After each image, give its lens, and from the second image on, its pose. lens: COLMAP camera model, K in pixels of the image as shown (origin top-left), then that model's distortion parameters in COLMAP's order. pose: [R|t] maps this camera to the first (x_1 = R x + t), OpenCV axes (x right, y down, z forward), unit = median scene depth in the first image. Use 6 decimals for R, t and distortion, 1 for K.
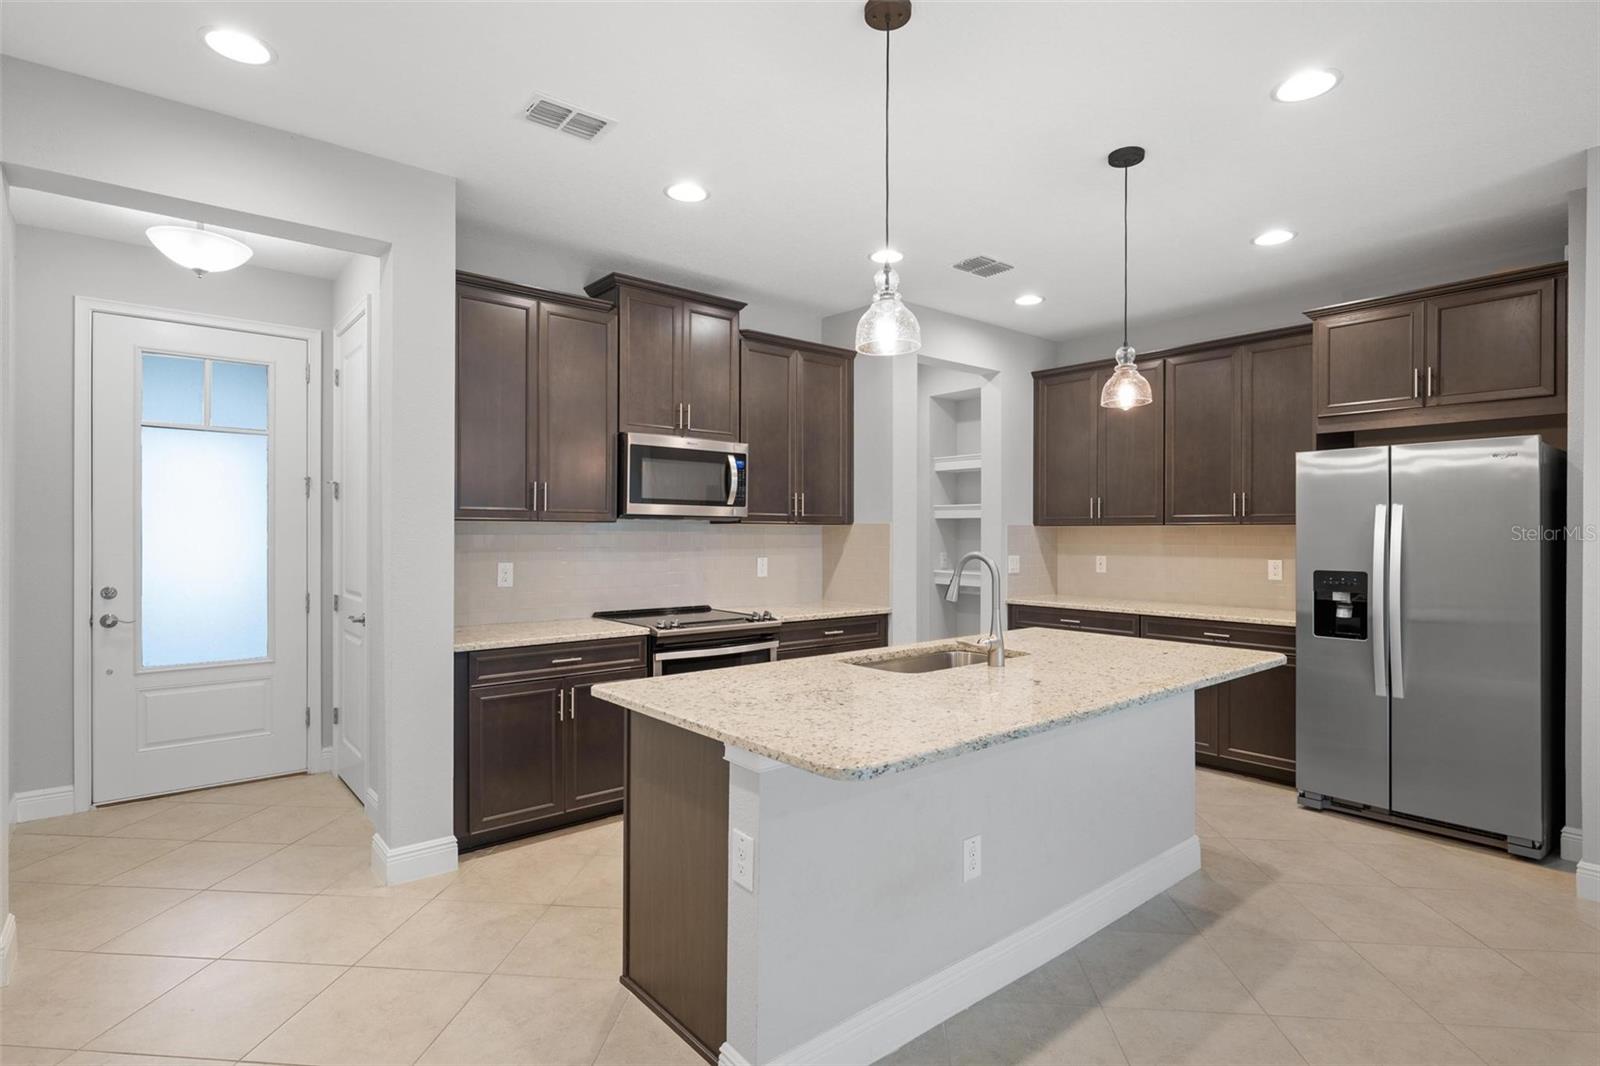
lens RADIAL K [[798.2, 0, 788.3], [0, 798.2, 538.6], [0, 0, 1]] dist [0.001201, 0.000025]
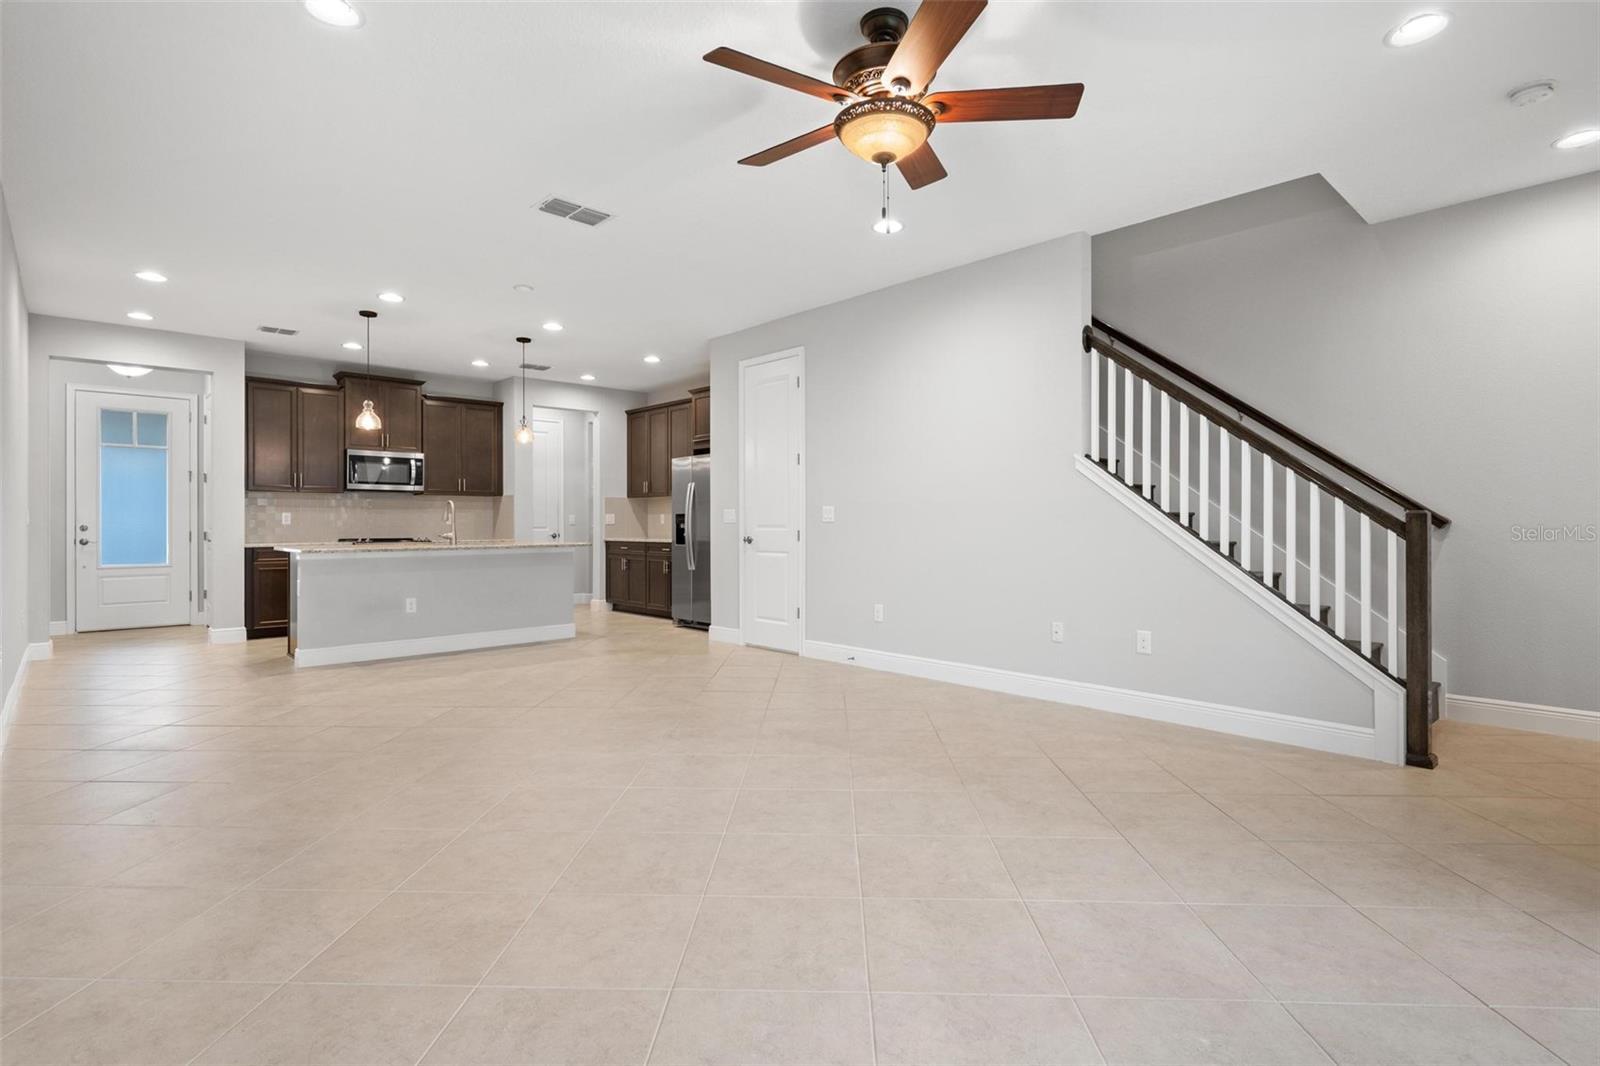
lens RADIAL K [[780.3, 0, 794.9], [0, 780.3, 524.6], [0, 0, 1]] dist [-0.000360, -0.000297]
pose [[0.998322, -0.005152, 0.057677, 0.764915], [0.005433, 0.999974, -0.004720, 0.070894], [-0.057652, 0.005025, 0.998324, -0.986885]]
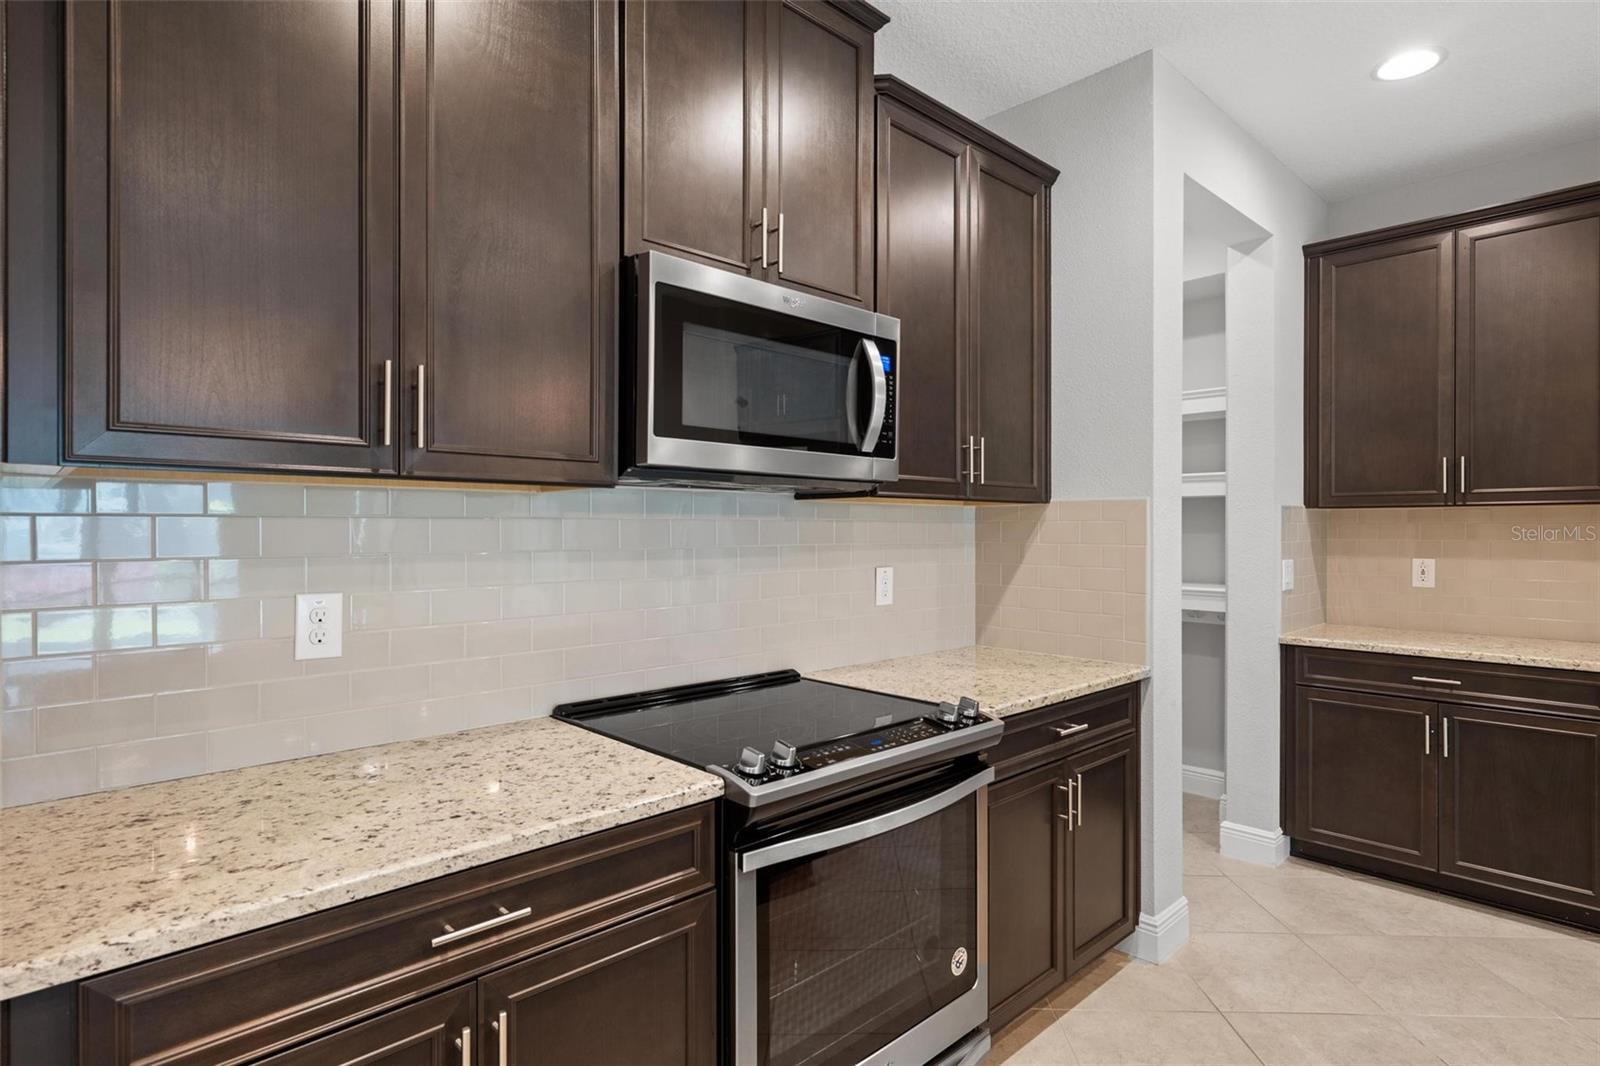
lens RADIAL K [[830.2, 0, 789.9], [0, 830.2, 532.1], [0, 0, 1]] dist [0.001919, 0.000609]
pose [[0.997904, -0.002492, 0.064656, -0.146434], [0.002651, 0.999994, -0.002378, 0.002461], [-0.064650, 0.002544, 0.997905, 0.548374]]
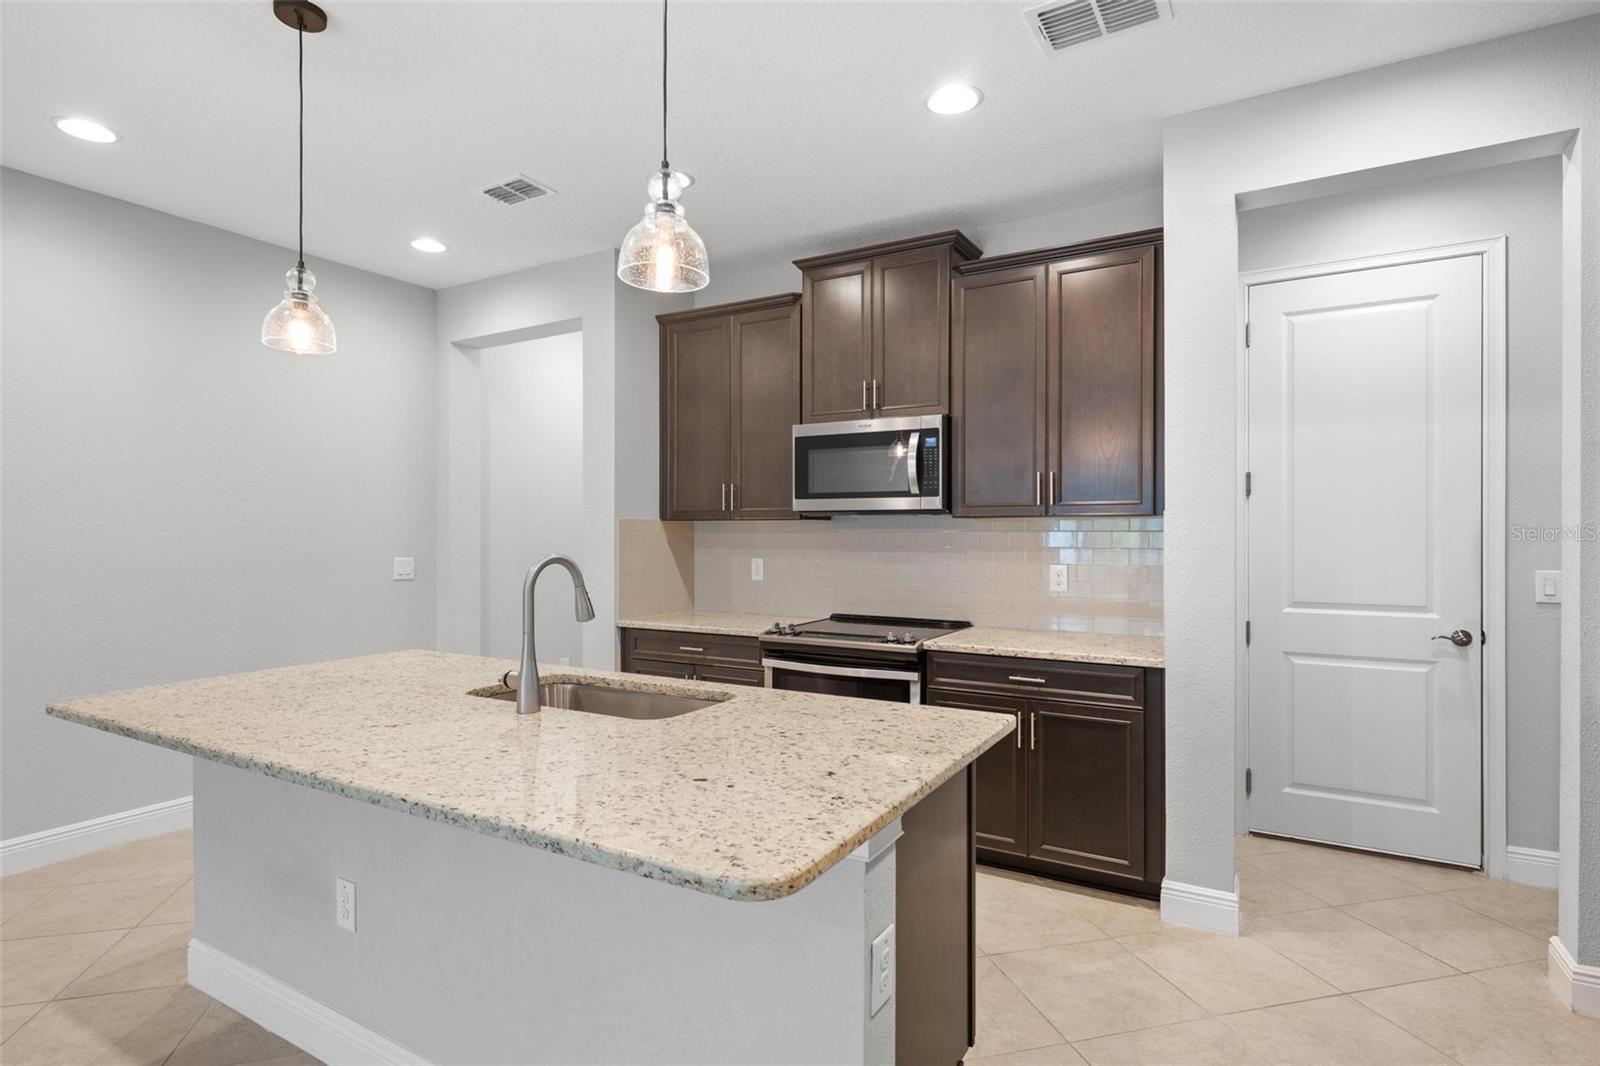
lens RADIAL K [[830.2, 0, 789.9], [0, 830.2, 532.1], [0, 0, 1]] dist [0.001919, 0.000609]
pose [[0.314469, -0.010203, -0.949213, 0.651259], [-0.003988, 0.999919, -0.012069, 0.006269], [0.949259, 0.007580, 0.314403, 0.621989]]
